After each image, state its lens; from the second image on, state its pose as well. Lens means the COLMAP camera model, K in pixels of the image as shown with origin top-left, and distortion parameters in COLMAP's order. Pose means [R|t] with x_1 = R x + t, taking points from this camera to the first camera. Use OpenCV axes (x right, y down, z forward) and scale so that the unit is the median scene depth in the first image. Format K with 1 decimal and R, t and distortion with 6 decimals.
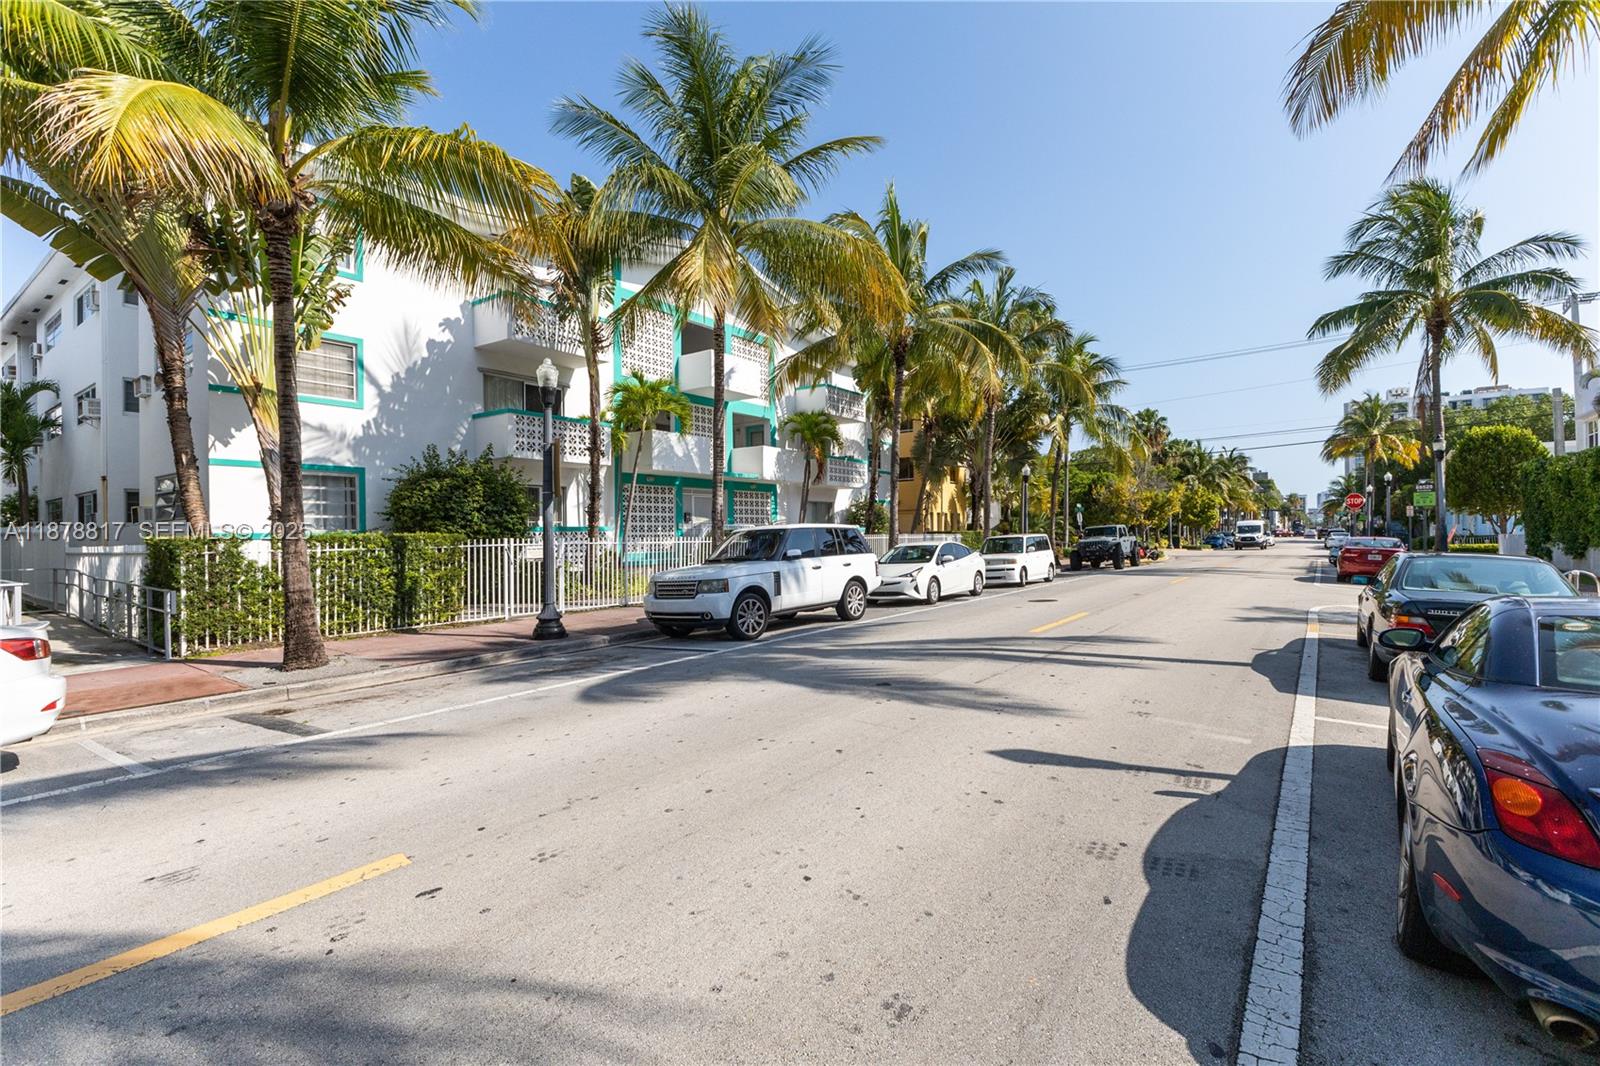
lens RADIAL K [[726.7, 0, 800.0], [0, 726.7, 533.0], [0, 0, 1]] dist [0.000009, -0.000003]
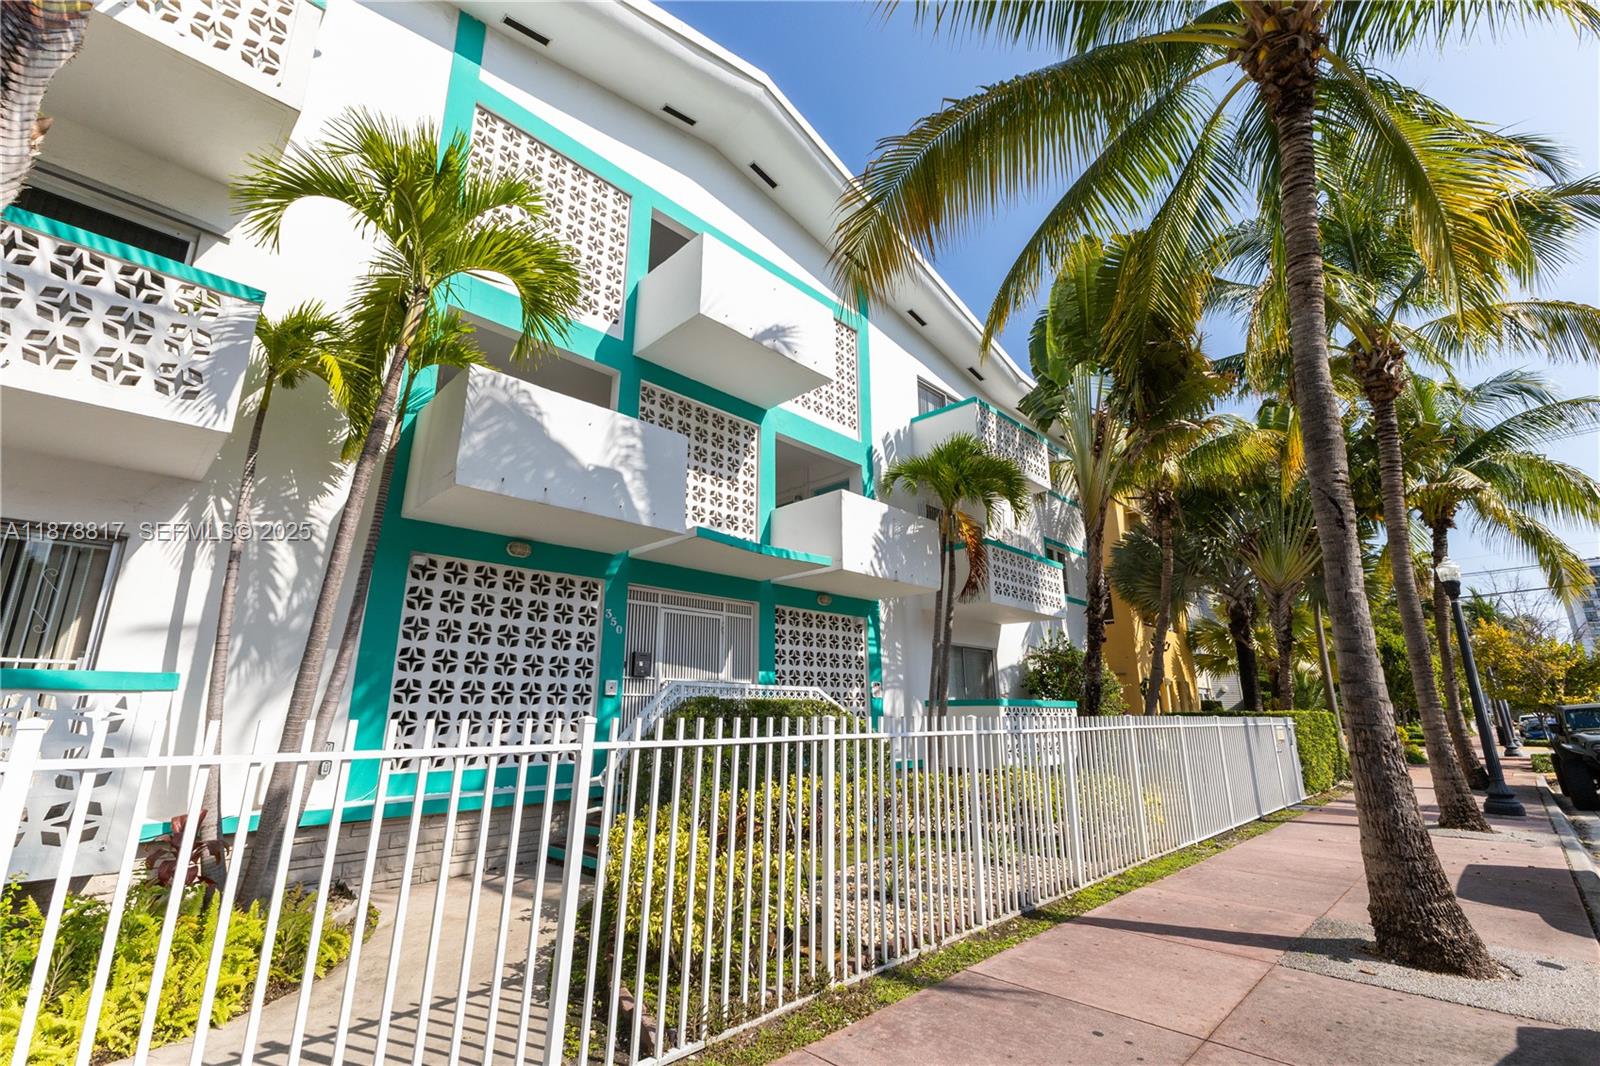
lens RADIAL K [[691.6, 0, 800.0], [0, 691.6, 533.0], [0, 0, 1]] dist [0.002310, 0.000098]
pose [[0.989457, -0.029699, -0.141751, -0.019669], [-0.007254, 0.967358, -0.253310, 0.002045], [0.144647, 0.251668, 0.956943, 0.607685]]
